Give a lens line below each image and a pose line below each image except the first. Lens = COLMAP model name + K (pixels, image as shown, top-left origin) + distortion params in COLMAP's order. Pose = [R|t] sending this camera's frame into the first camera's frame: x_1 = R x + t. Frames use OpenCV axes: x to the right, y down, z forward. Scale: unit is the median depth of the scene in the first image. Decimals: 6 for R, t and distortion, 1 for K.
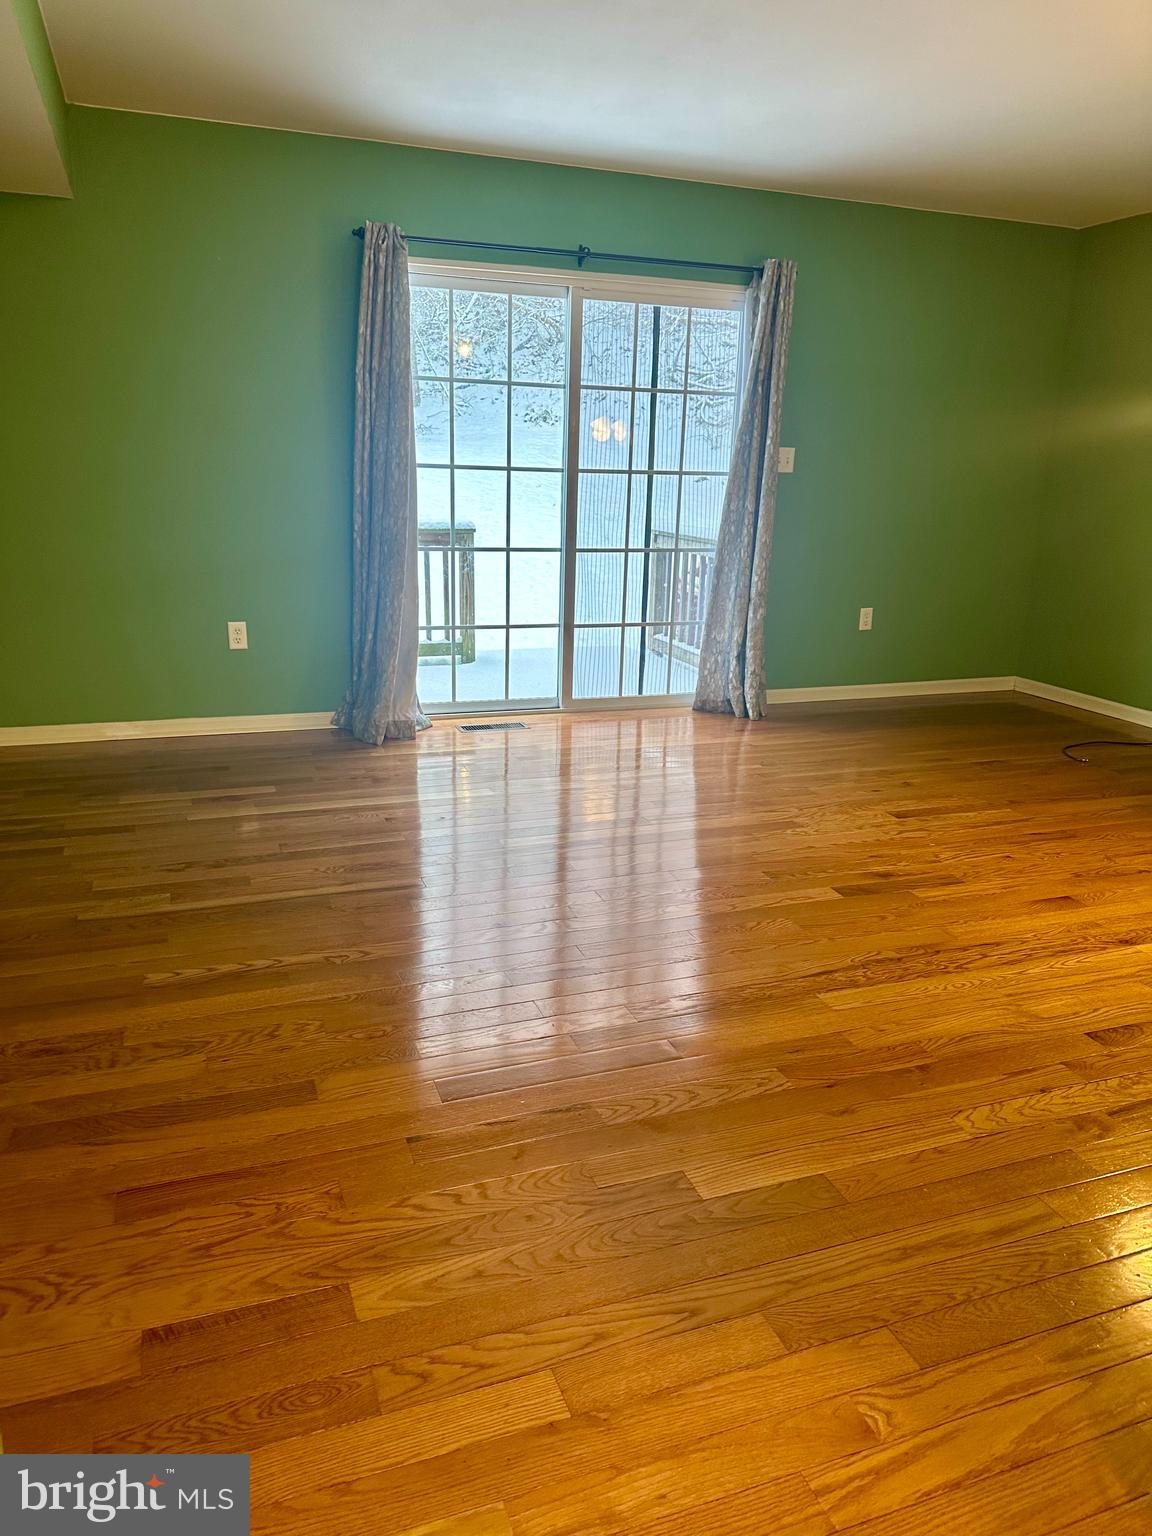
lens RADIAL K [[1079.6, 0, 576.0], [0, 1079.6, 768.0], [0, 0, 1]] dist [0.100650, -0.185013]
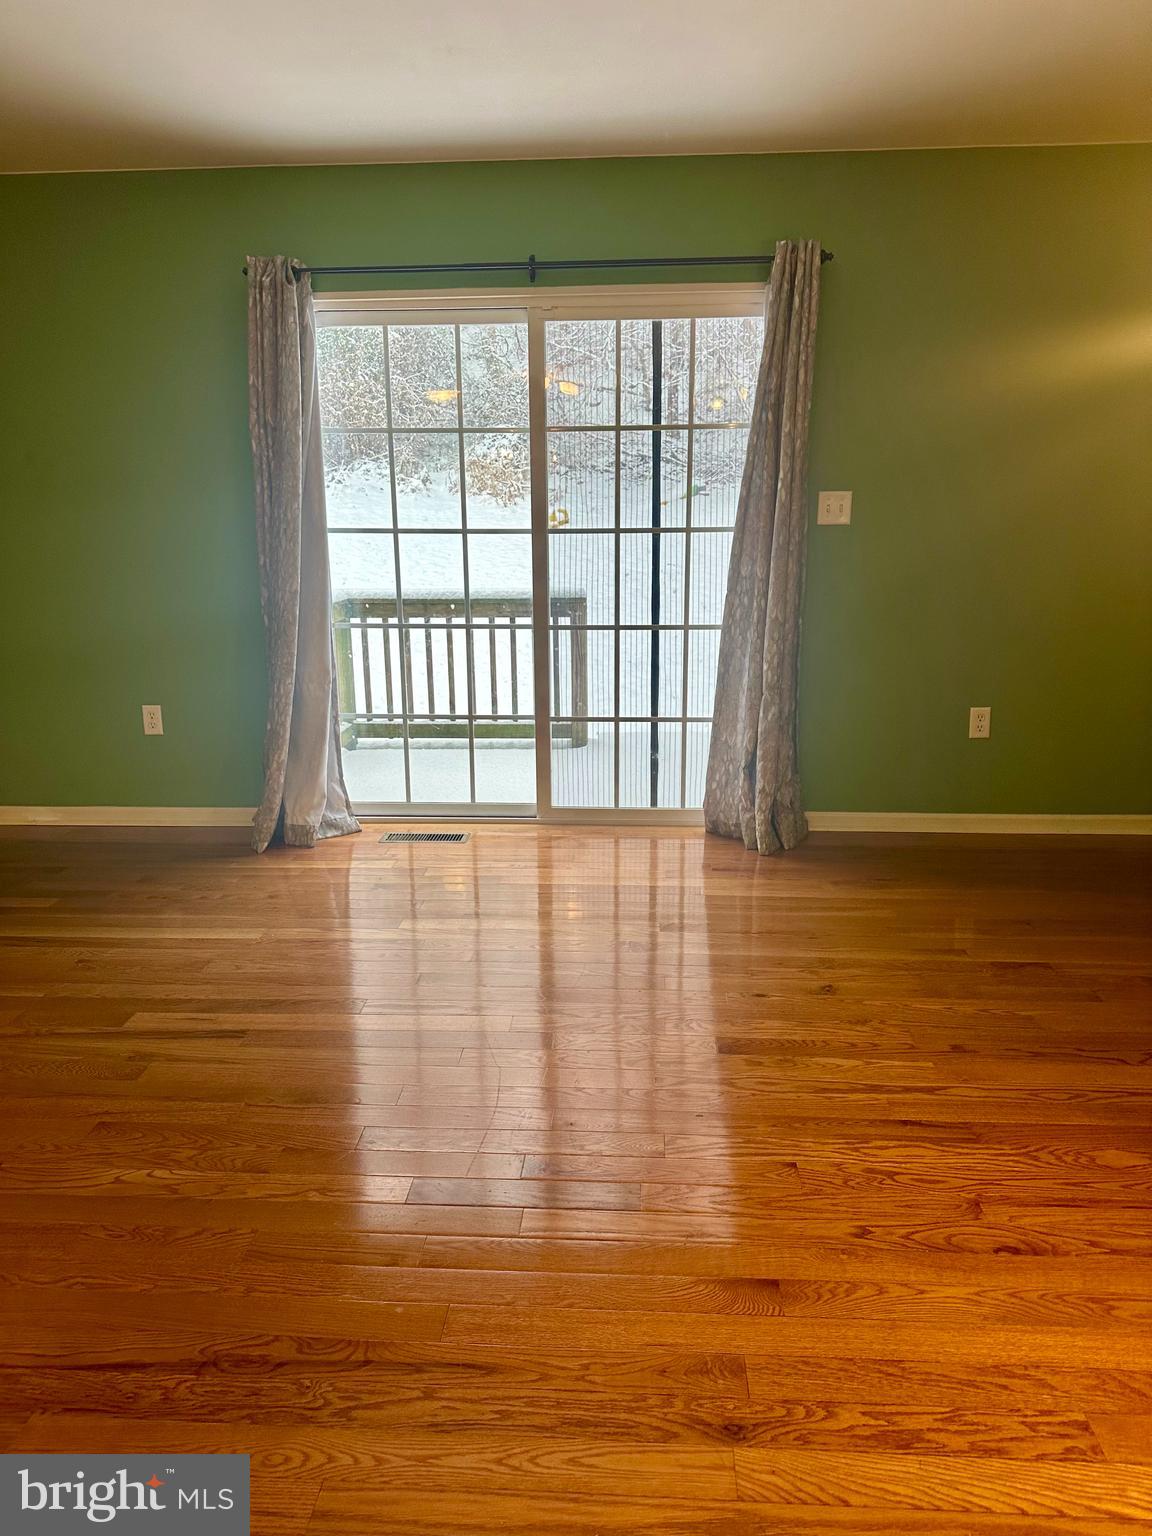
lens RADIAL K [[1079.6, 0, 576.0], [0, 1079.6, 768.0], [0, 0, 1]] dist [0.100650, -0.185013]
pose [[0.917048, 0.056822, -0.394707, 0.356501], [-0.076575, 0.996468, -0.034461, -0.072128], [0.391355, 0.061827, 0.918161, 0.280728]]
